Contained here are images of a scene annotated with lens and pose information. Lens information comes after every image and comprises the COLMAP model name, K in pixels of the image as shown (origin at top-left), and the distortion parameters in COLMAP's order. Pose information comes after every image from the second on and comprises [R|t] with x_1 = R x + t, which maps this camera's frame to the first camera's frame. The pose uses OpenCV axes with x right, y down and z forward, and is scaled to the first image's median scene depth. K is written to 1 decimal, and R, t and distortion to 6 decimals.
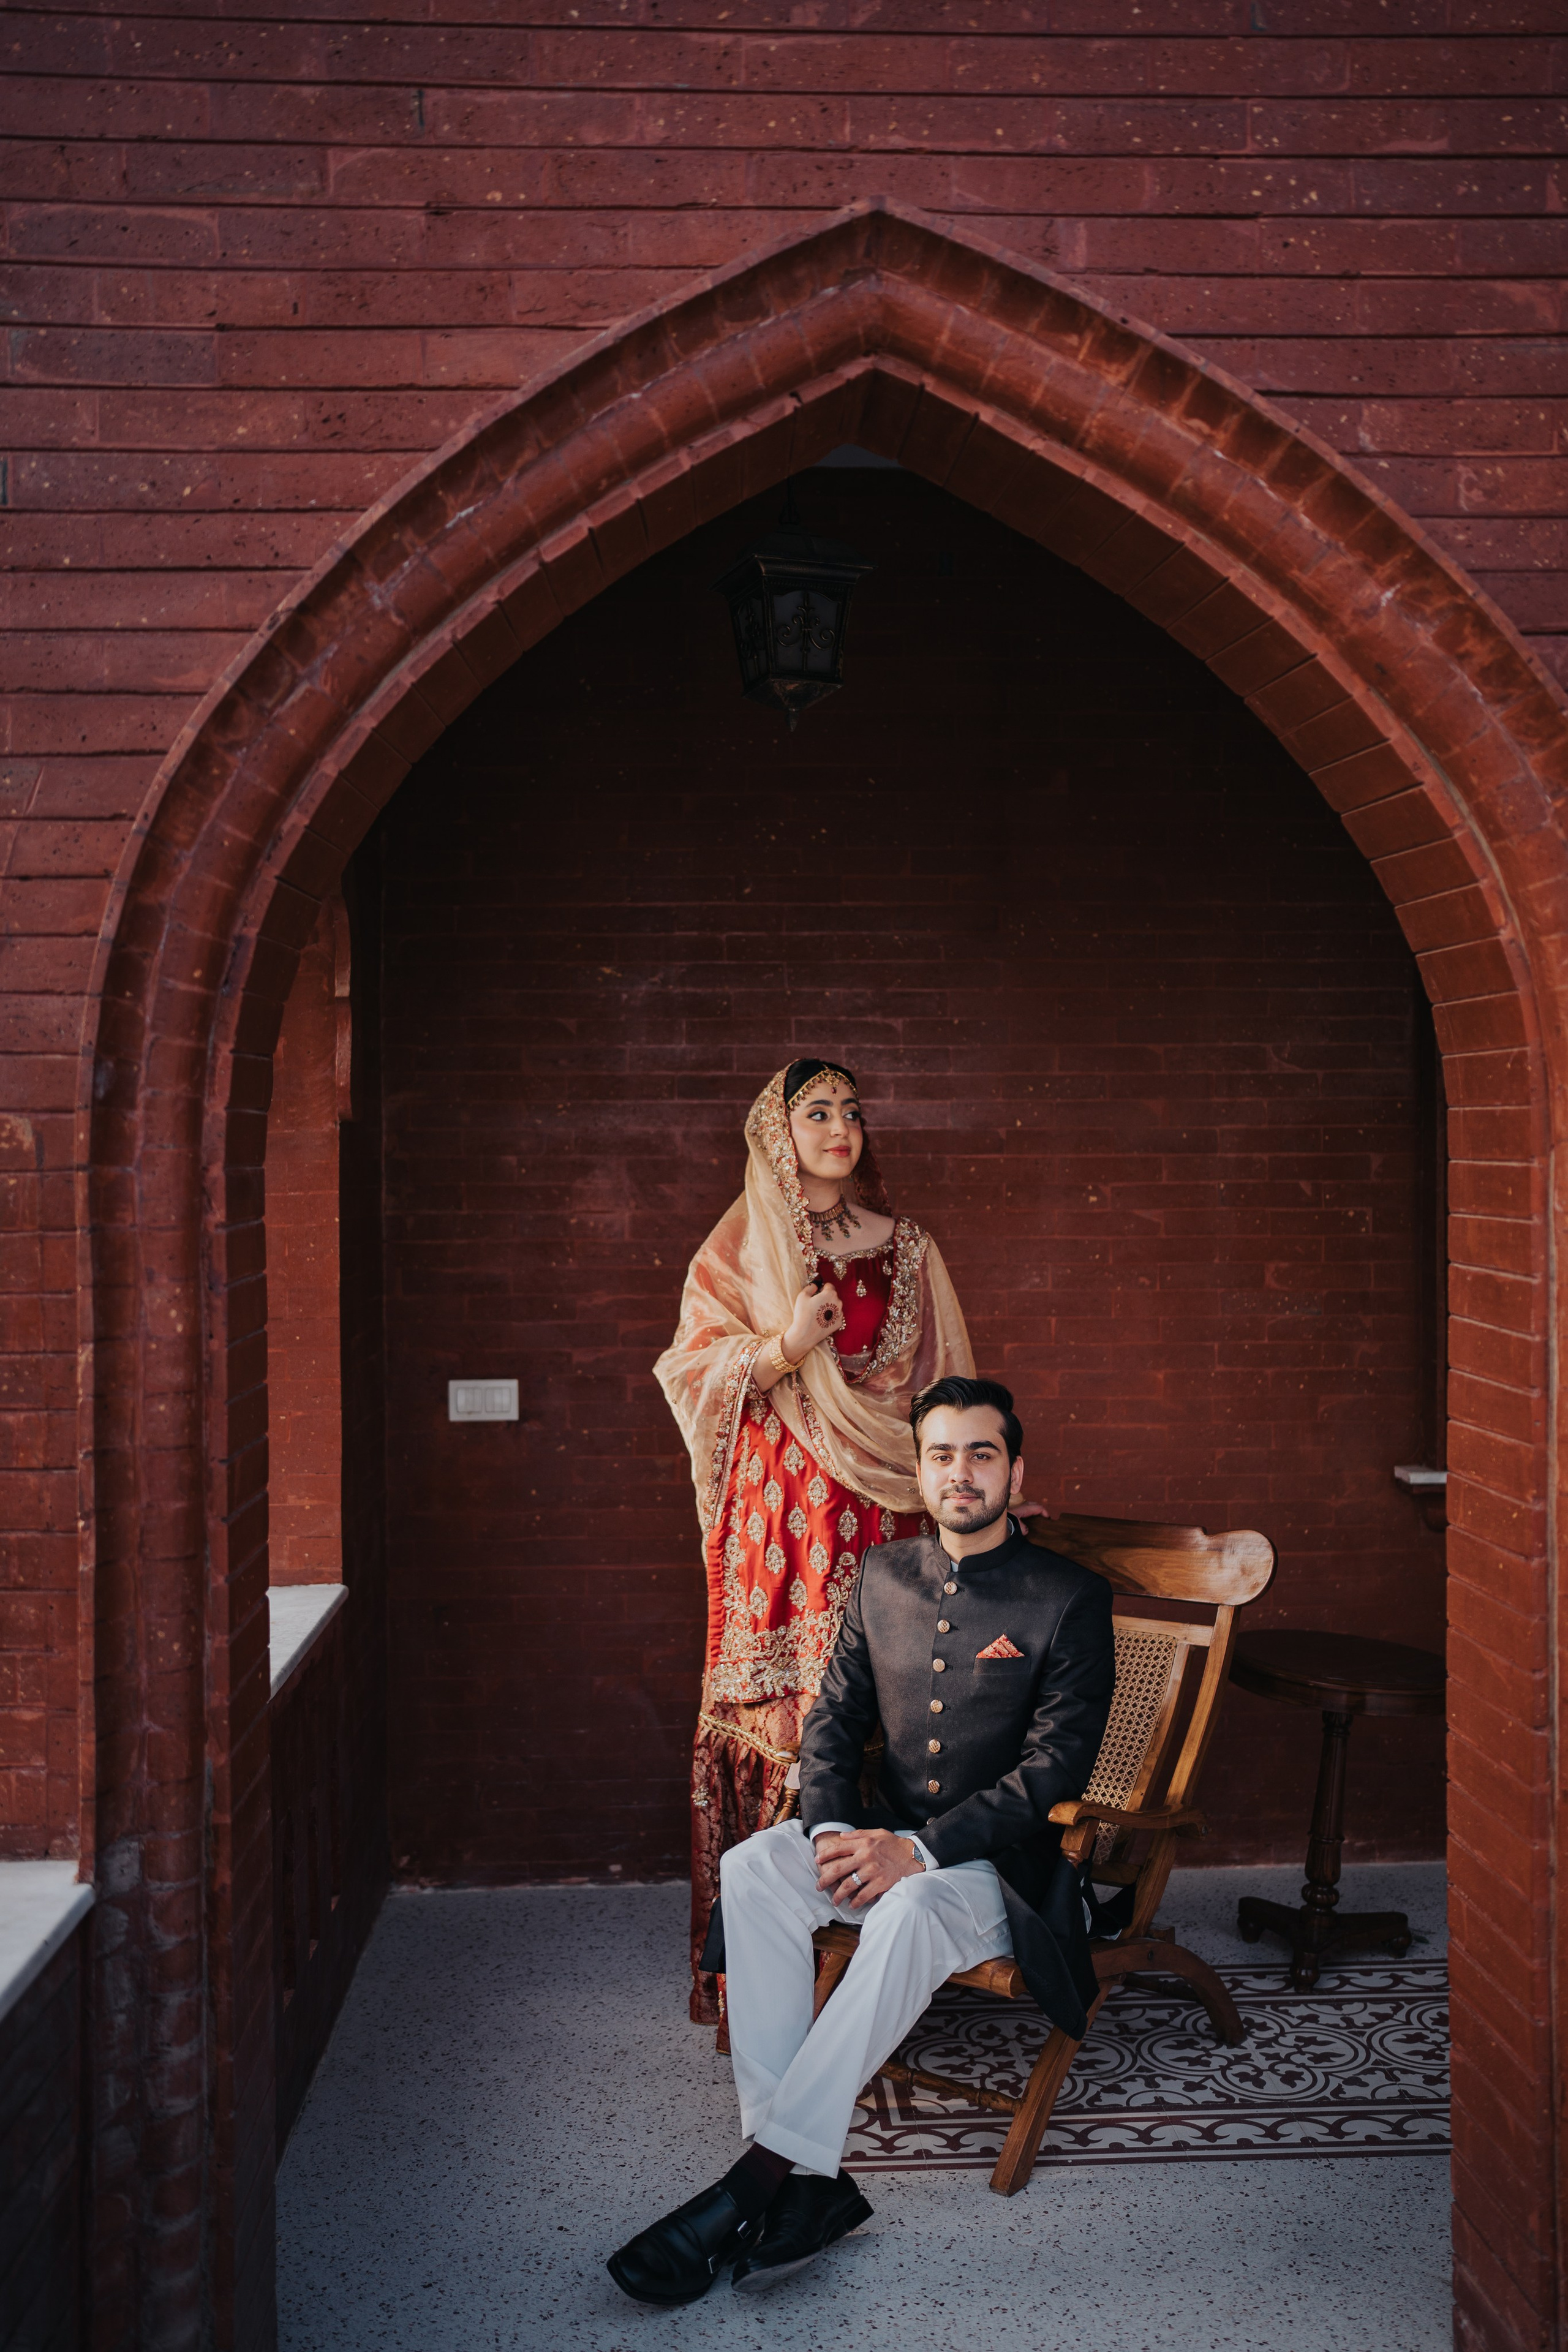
lens RADIAL K [[2285.2, 0, 778.1], [0, 2285.2, 1196.4], [0, 0, 1]] dist [-0.045434, 0.157263]
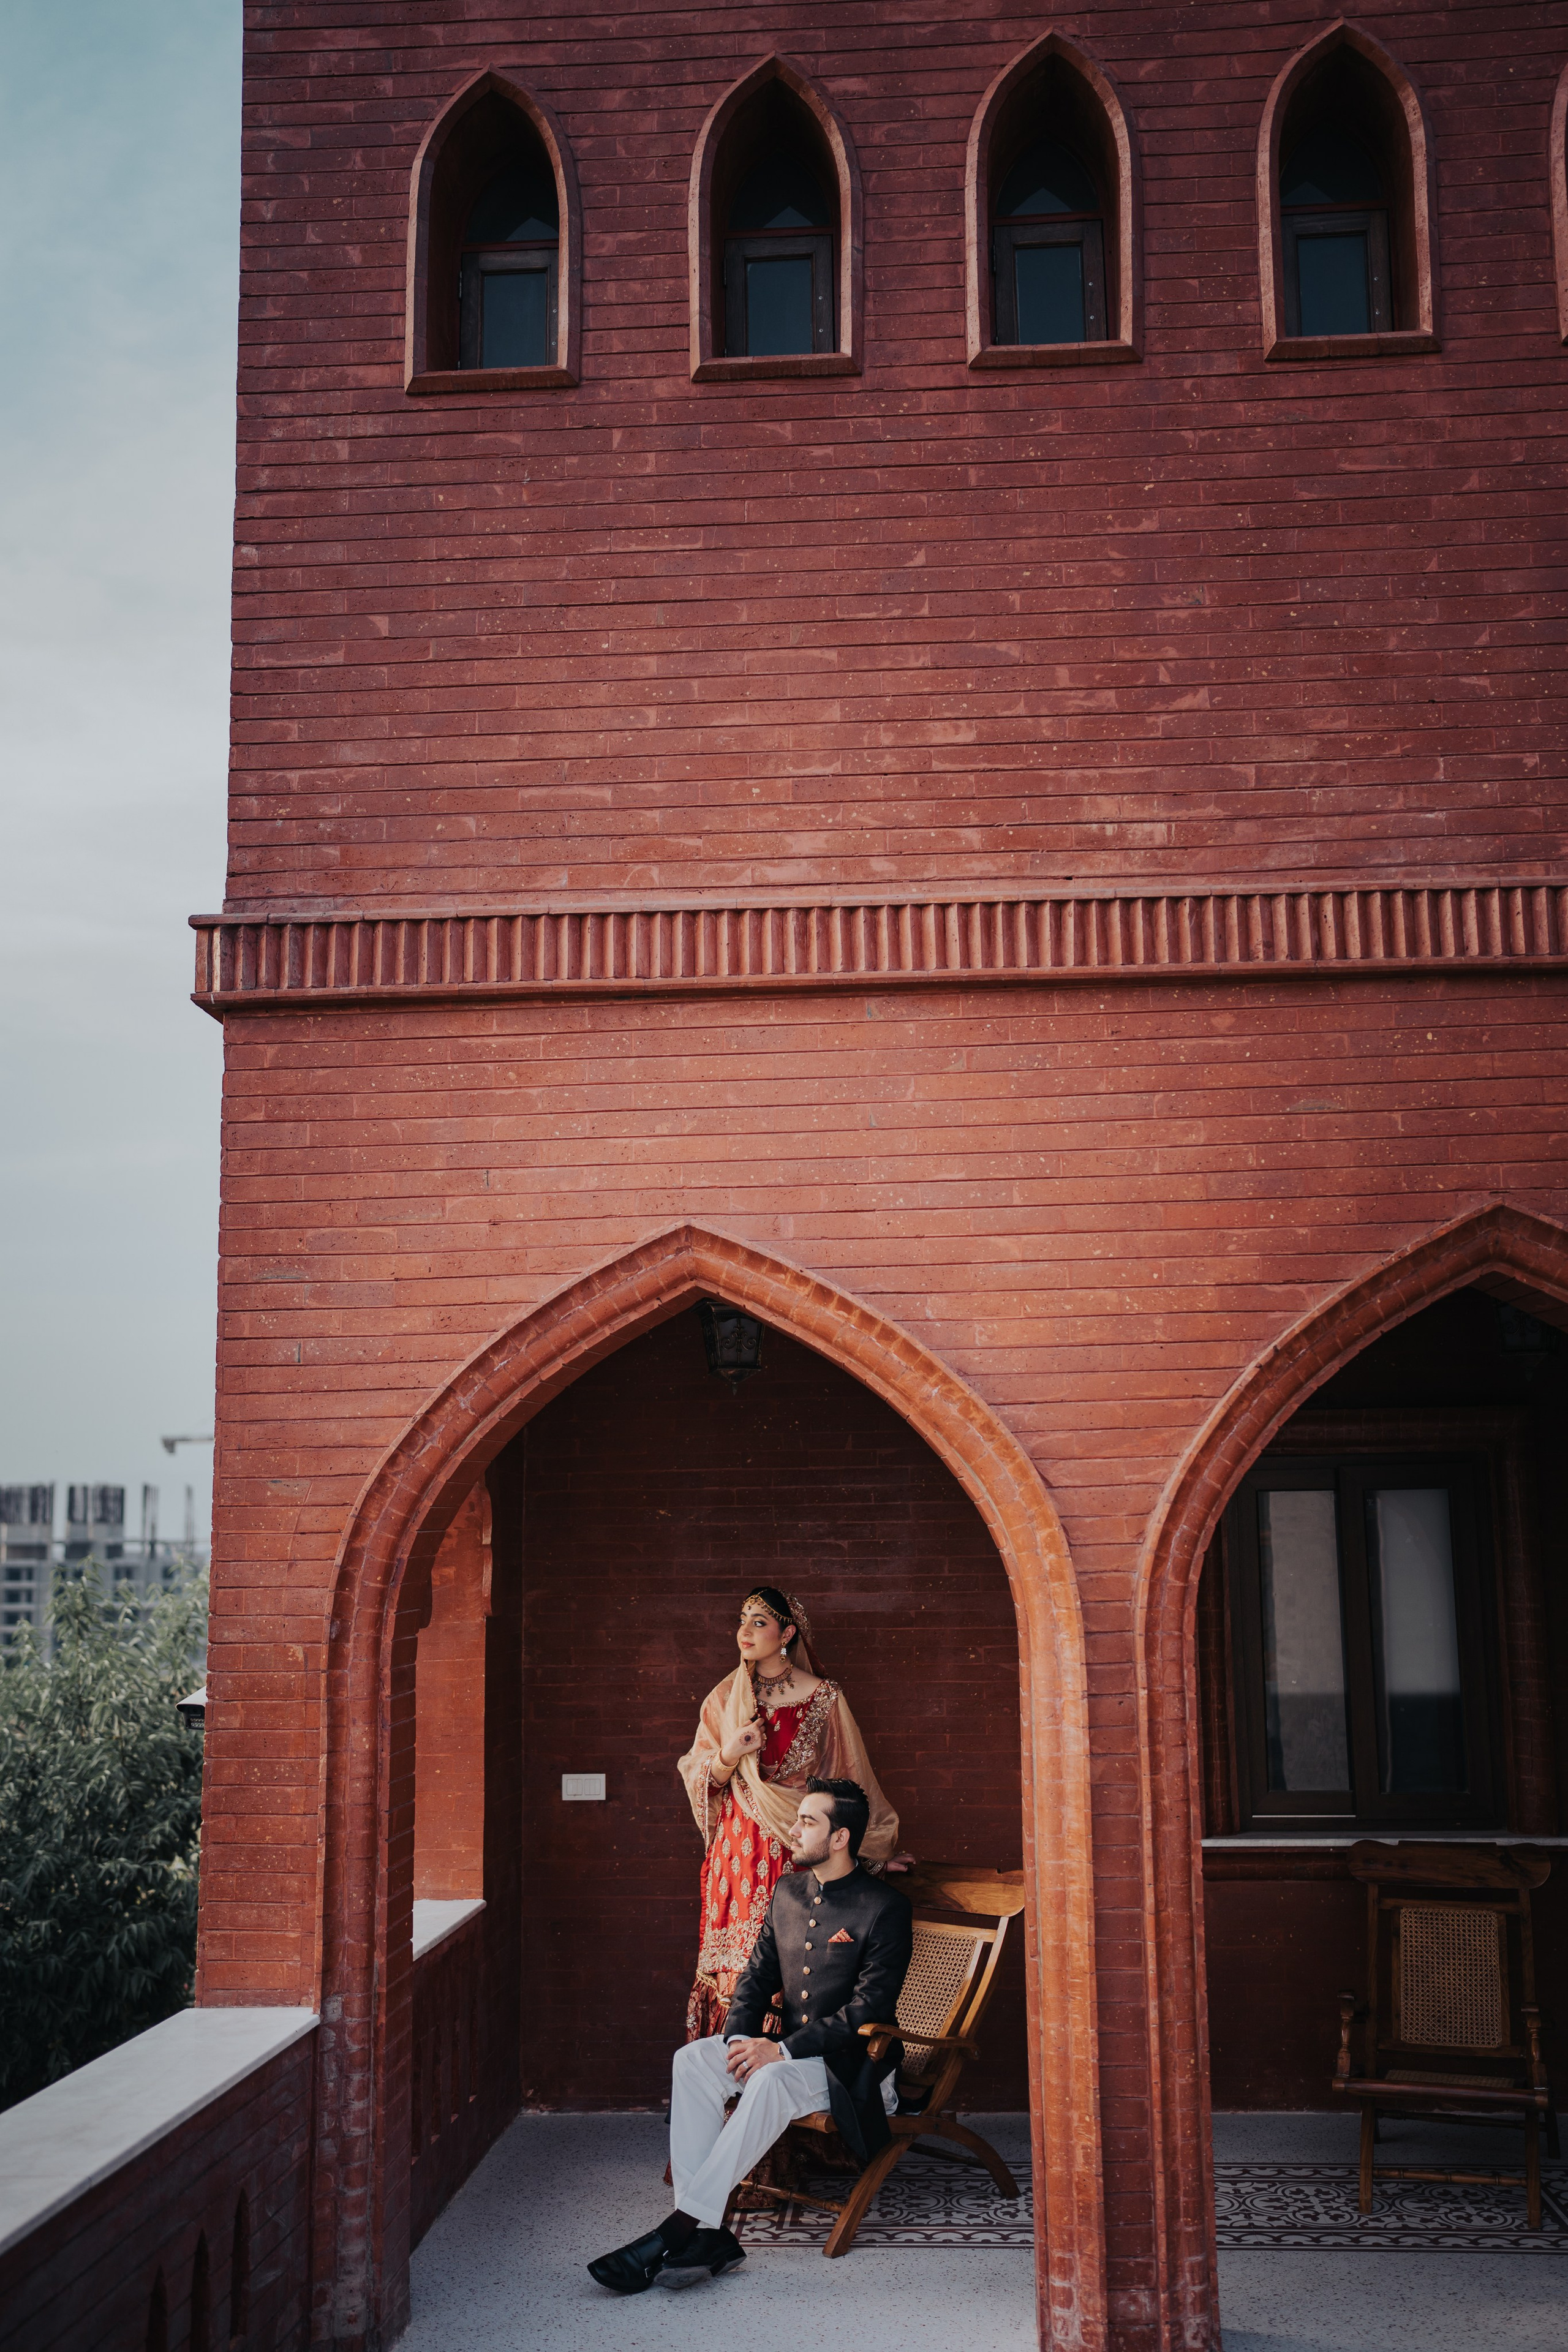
lens RADIAL K [[2285.2, 0, 778.1], [0, 2285.2, 1196.4], [0, 0, 1]] dist [-0.045434, 0.157263]
pose [[0.992099, -0.025717, -0.122792, 0.384792], [0.004619, 0.985588, -0.169102, -0.085168], [0.125371, 0.167198, 0.977920, -1.096109]]
